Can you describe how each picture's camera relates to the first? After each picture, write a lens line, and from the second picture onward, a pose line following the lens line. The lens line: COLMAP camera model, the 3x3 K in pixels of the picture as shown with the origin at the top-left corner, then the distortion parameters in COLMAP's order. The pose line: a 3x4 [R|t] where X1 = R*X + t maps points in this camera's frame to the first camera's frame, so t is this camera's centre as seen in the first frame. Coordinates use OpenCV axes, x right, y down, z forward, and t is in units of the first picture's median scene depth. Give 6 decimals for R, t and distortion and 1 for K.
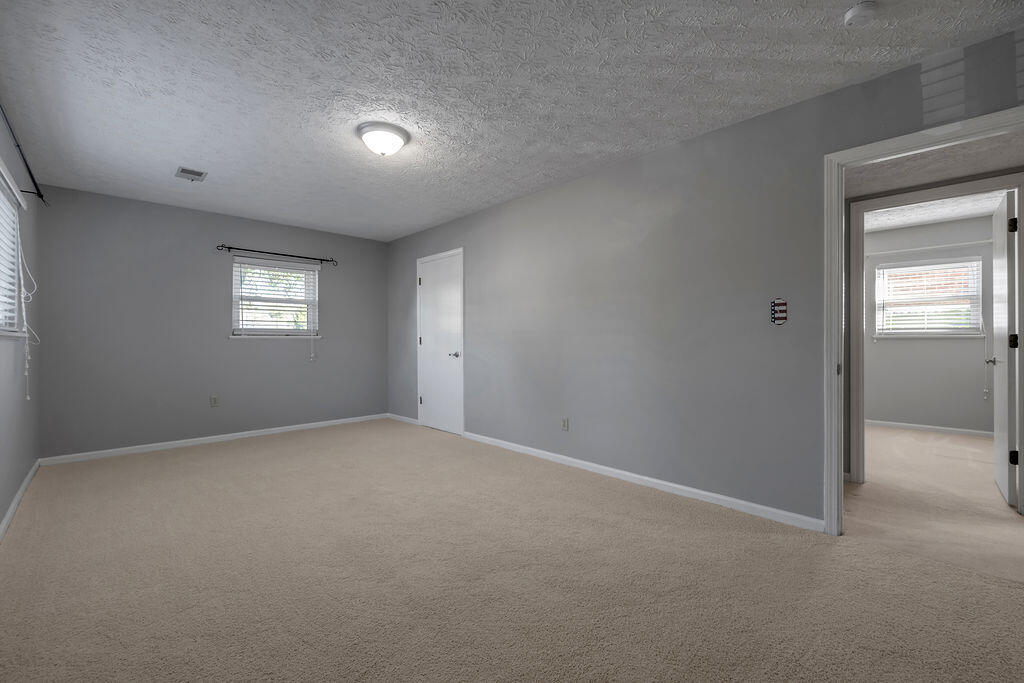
lens RADIAL K [[417.7, 0, 503.9], [0, 417.7, 338.2], [0, 0, 1]] dist [-0.001278, -0.000095]
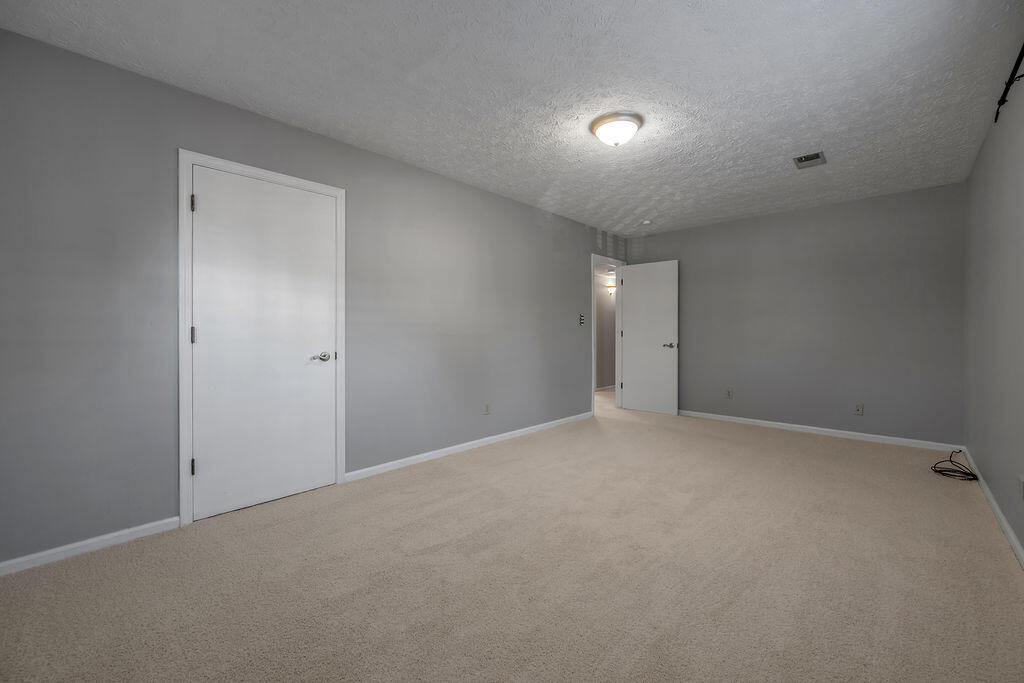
lens RADIAL K [[417.7, 0, 503.9], [0, 417.7, 338.2], [0, 0, 1]] dist [-0.001278, -0.000095]
pose [[-0.033599, -0.009533, 0.999390, -0.744338], [-0.002860, 0.999951, 0.009443, 0.004874], [-0.999431, -0.002541, -0.033624, 0.763268]]
